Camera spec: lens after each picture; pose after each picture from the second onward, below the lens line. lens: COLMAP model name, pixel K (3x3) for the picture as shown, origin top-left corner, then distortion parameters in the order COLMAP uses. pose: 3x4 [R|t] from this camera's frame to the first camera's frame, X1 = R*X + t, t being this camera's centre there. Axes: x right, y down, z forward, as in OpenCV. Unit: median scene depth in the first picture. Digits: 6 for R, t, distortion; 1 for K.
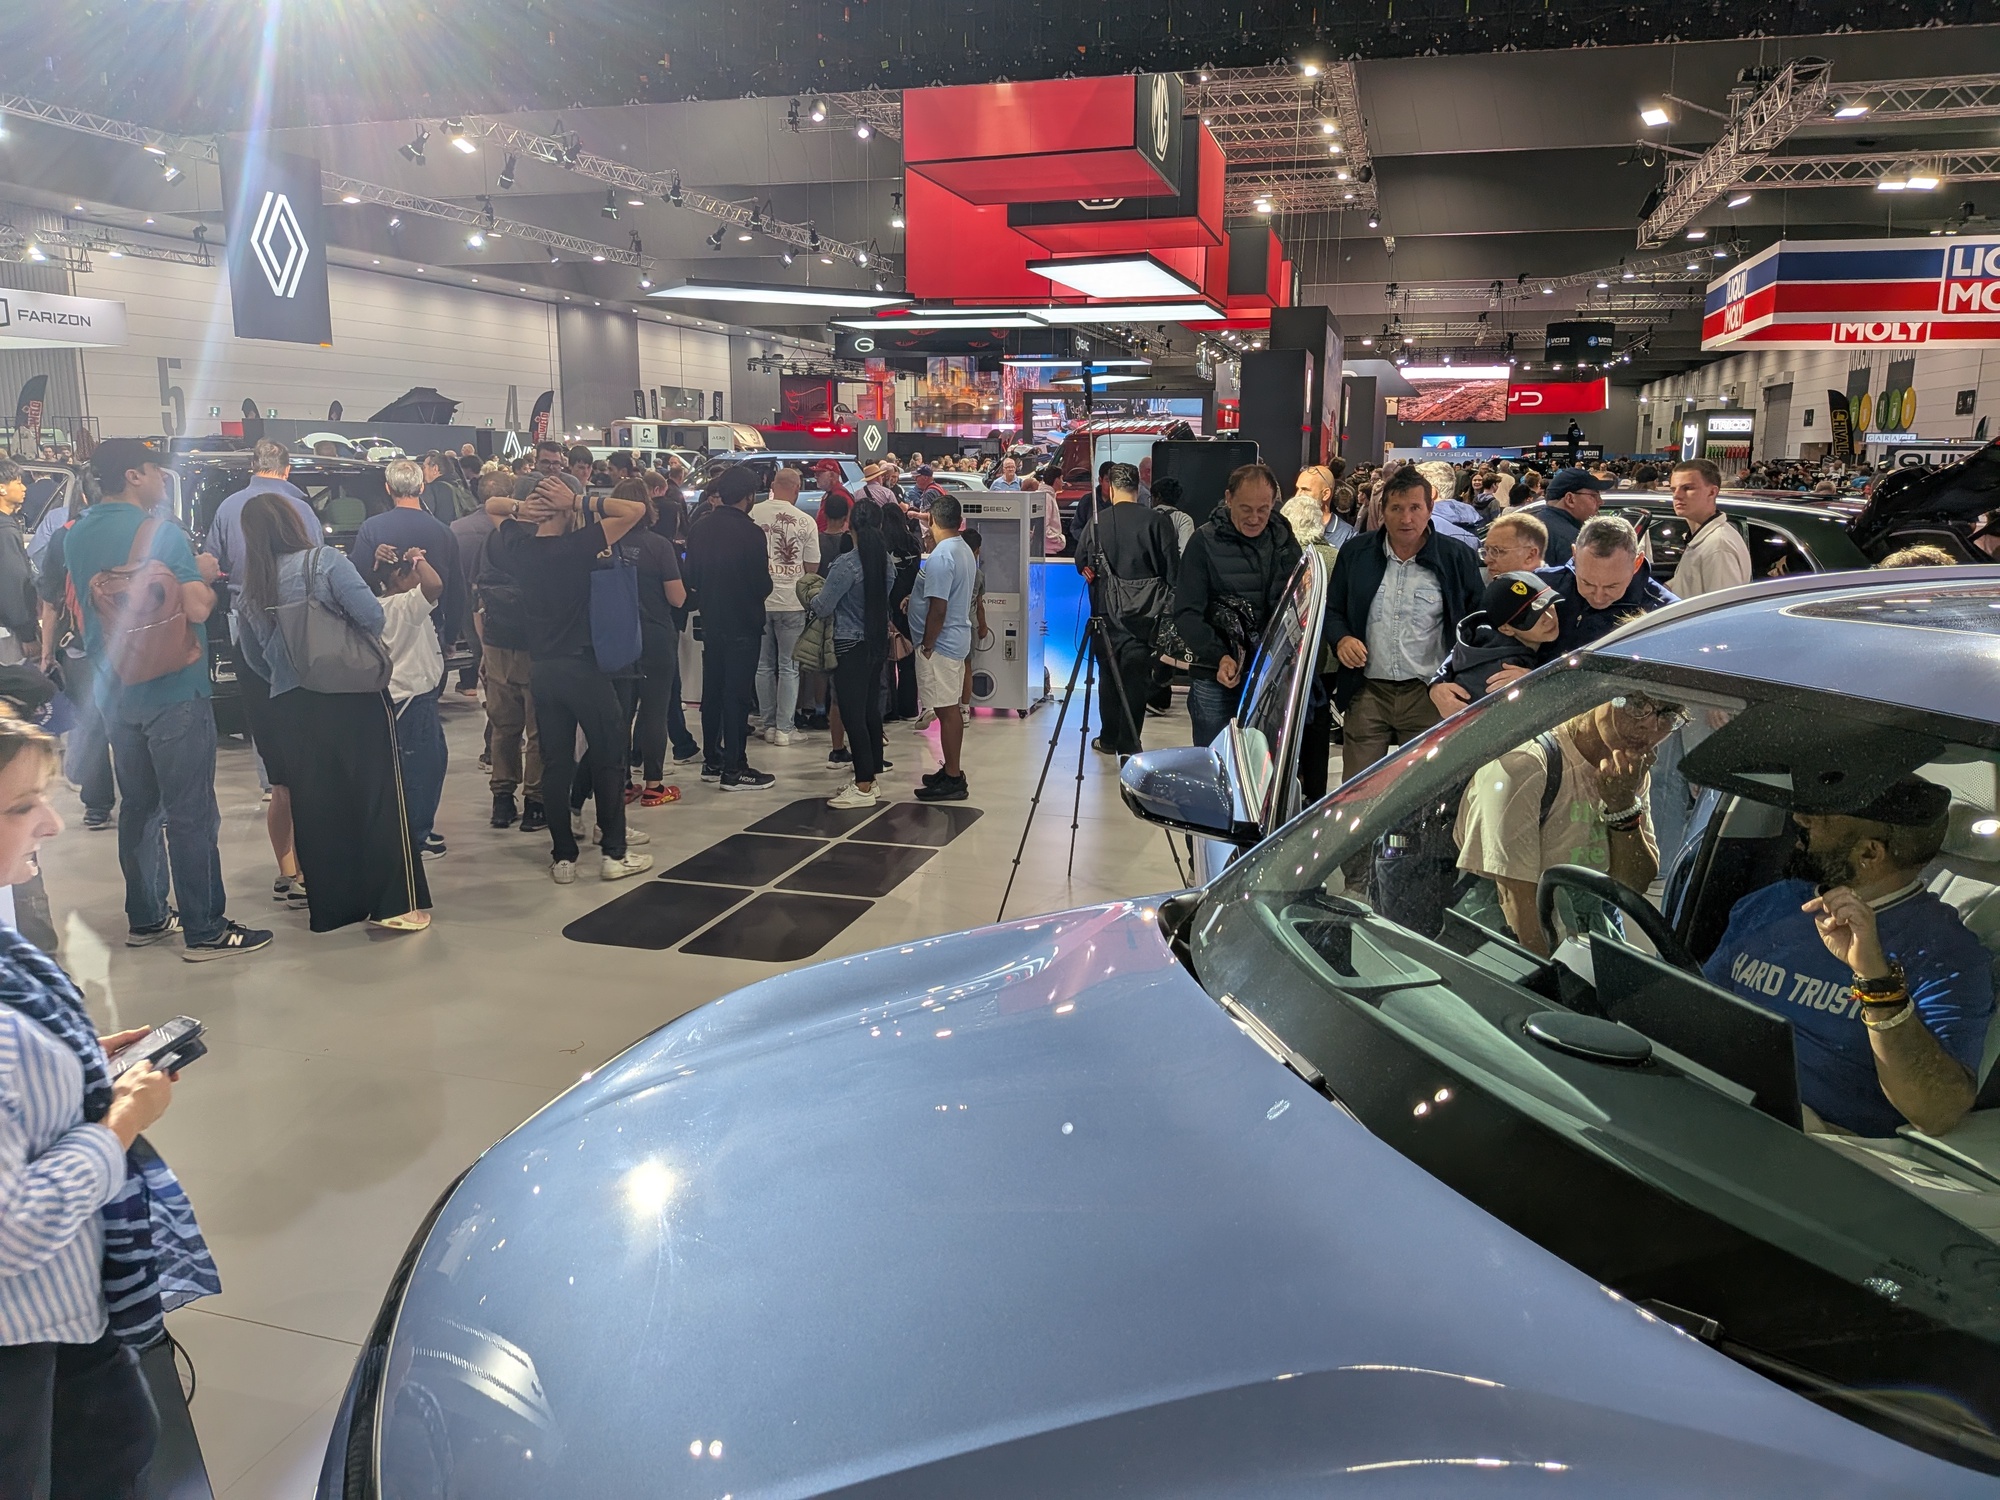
lens RADIAL K [[1436.1, 0, 993.8], [0, 1436.1, 747.6], [0, 0, 1]] dist [0.058486, -0.085425]
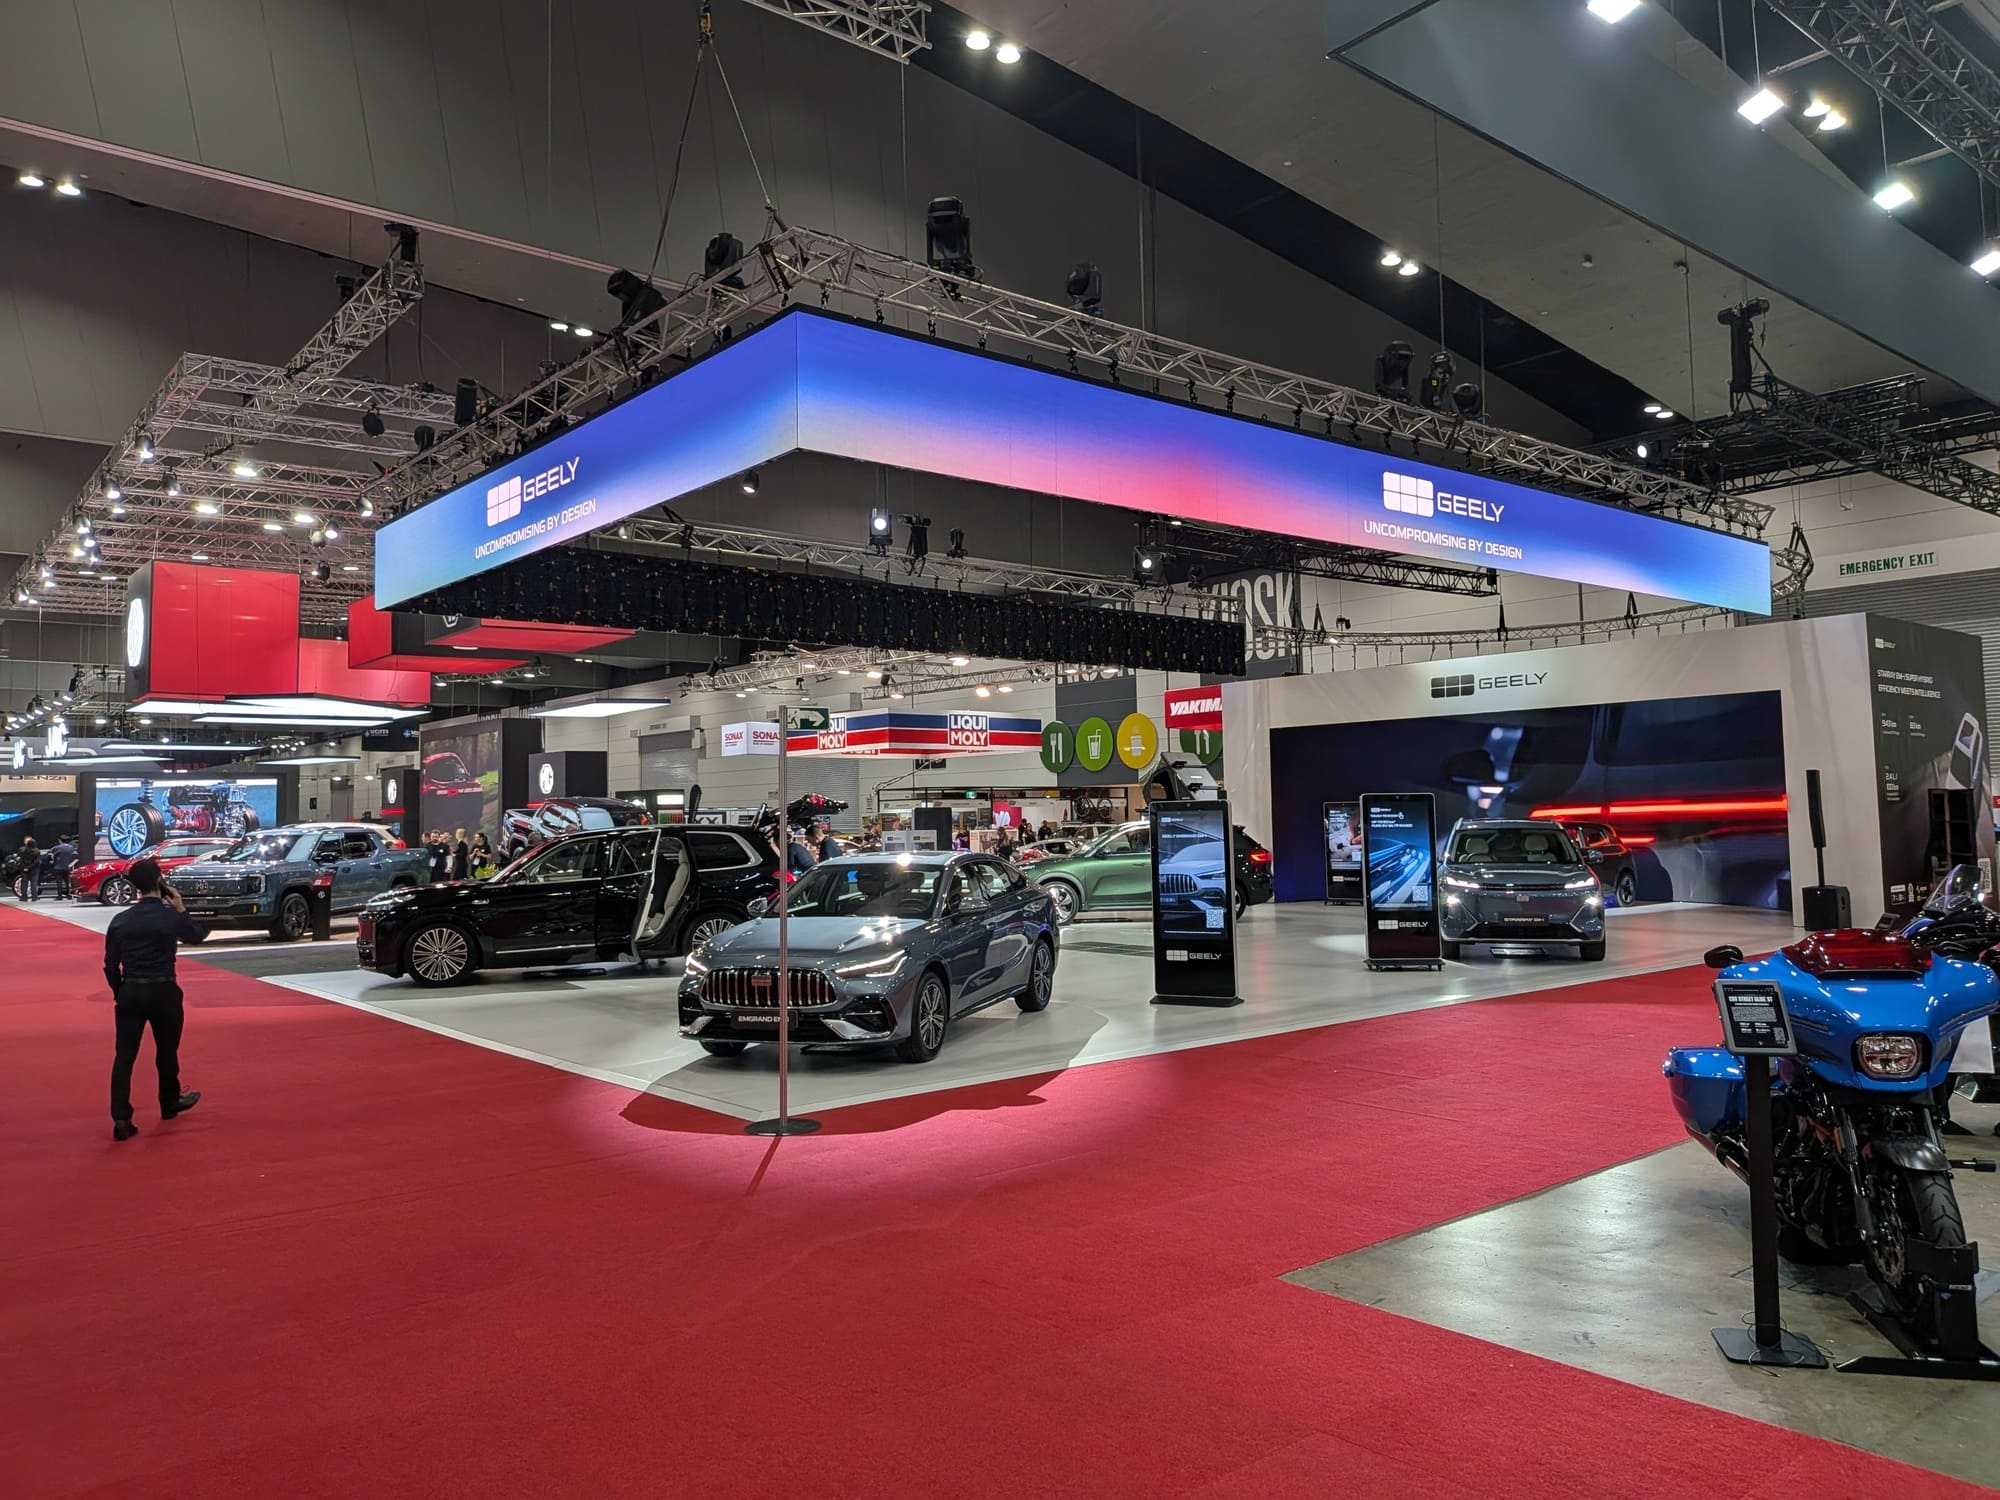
lens RADIAL K [[1436.1, 0, 1004.1], [0, 1436.1, 722.7], [0, 0, 1]] dist [0.058486, -0.085425]
pose [[0.561247, 0.036985, 0.826822, -0.522695], [0.186342, 0.967705, -0.169776, 0.016716], [-0.806398, 0.249358, 0.536230, -0.090190]]
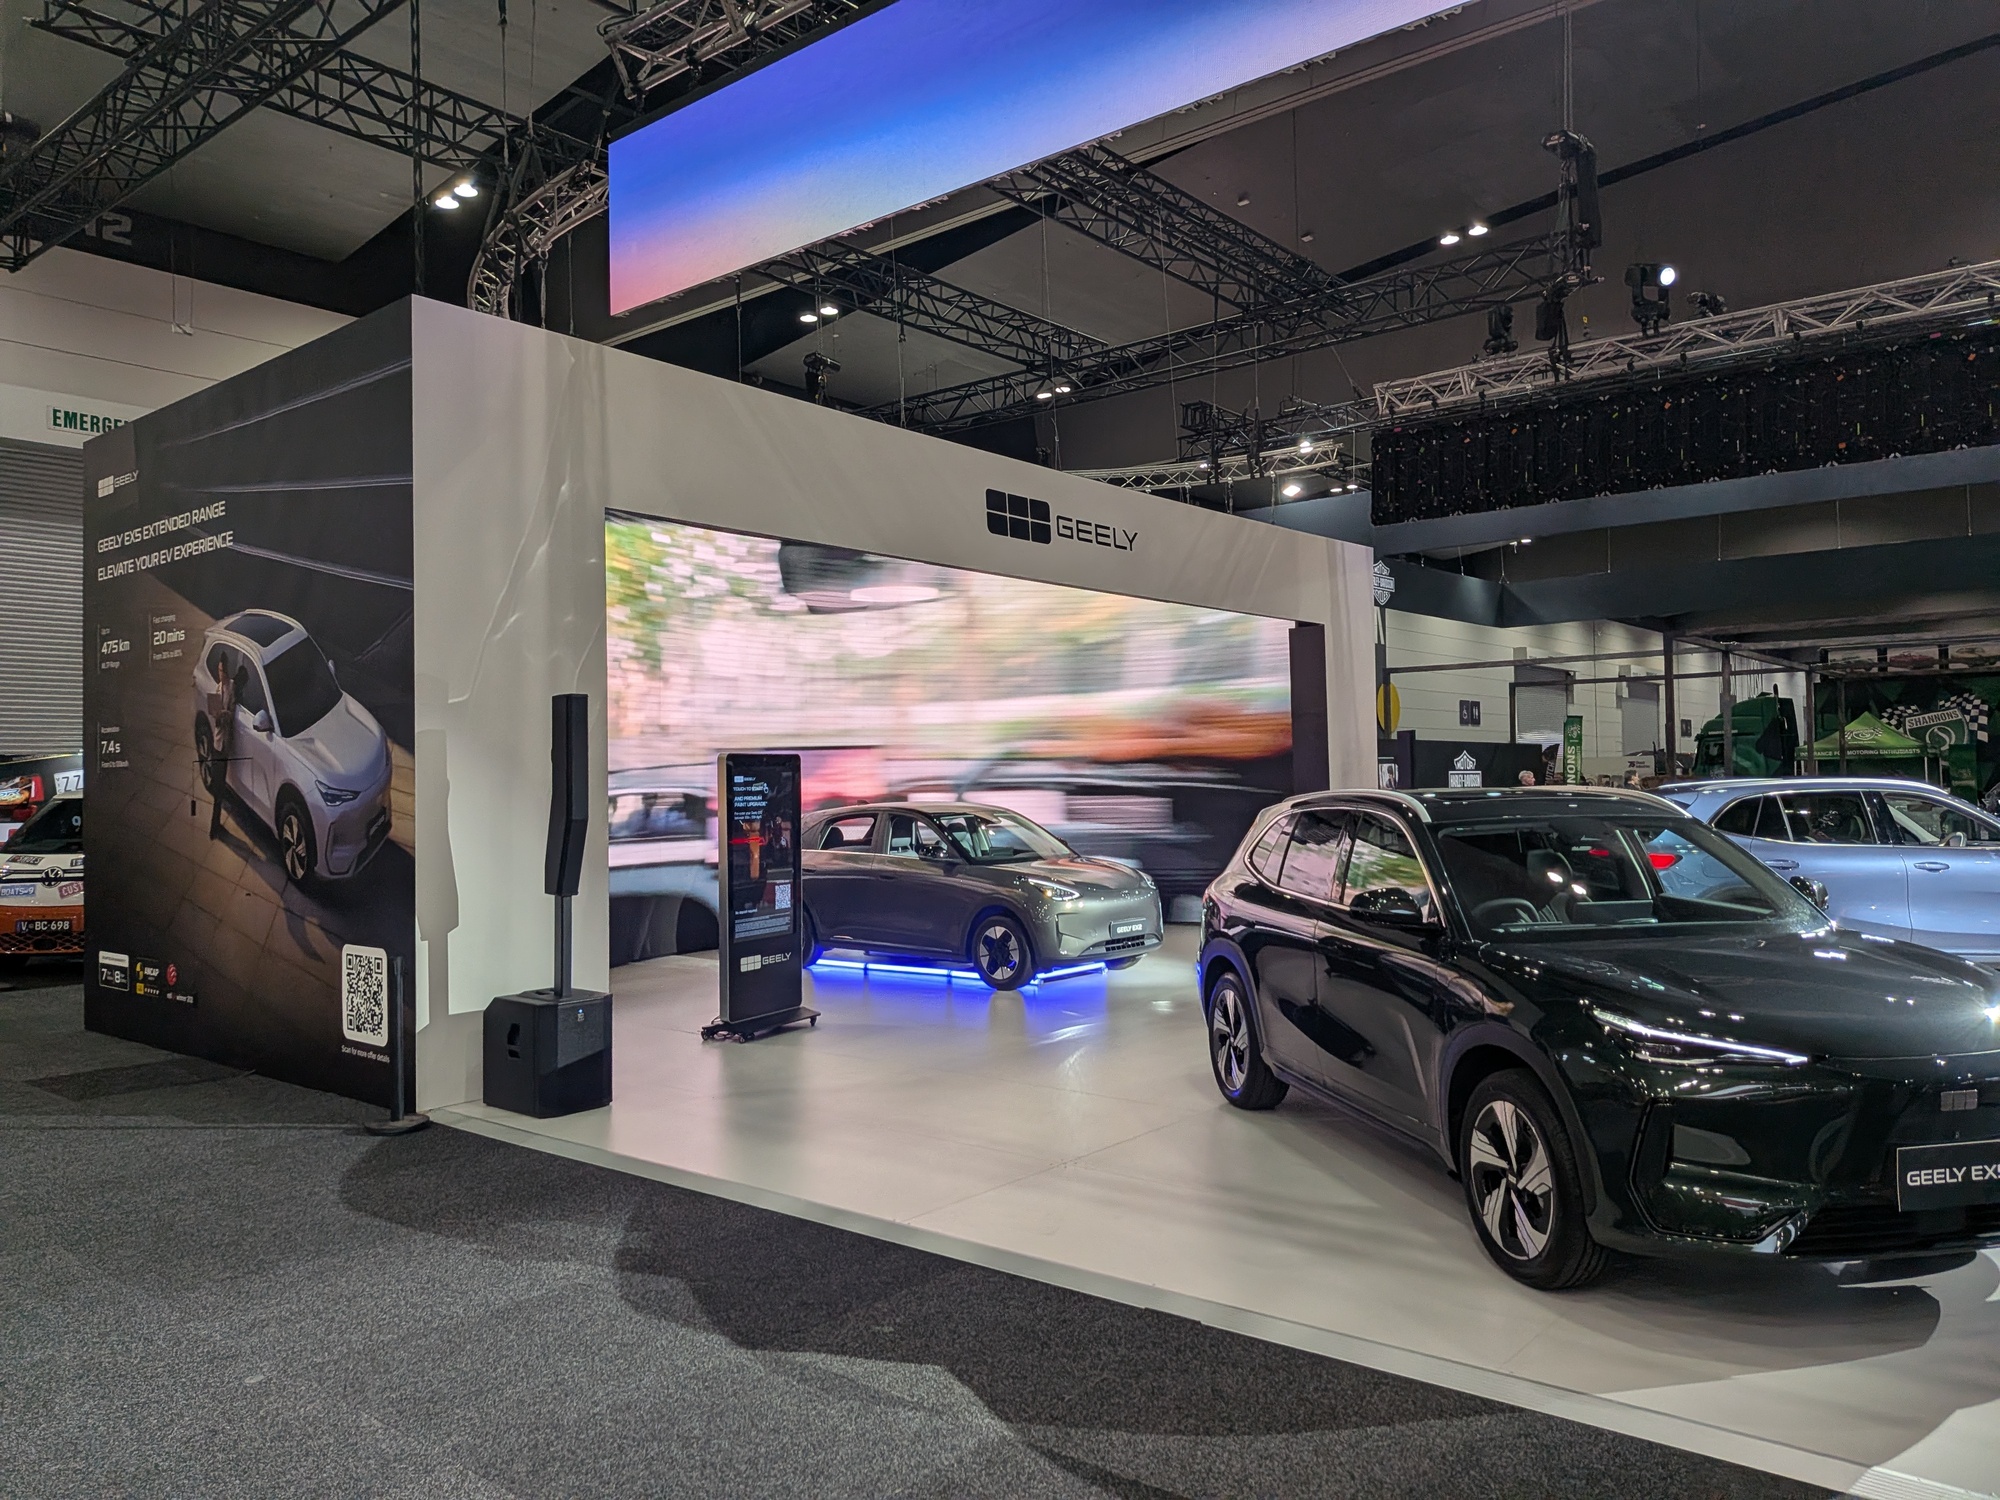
lens RADIAL K [[1432.8, 0, 1019.1], [0, 1432.8, 743.0], [0, 0, 1]] dist [0.071475, -0.100226]
pose [[-0.917991, 0.017699, 0.396206, 0.096608], [0.087573, 0.983391, 0.158973, -0.088394], [-0.386812, 0.180633, -0.904294, 0.457074]]
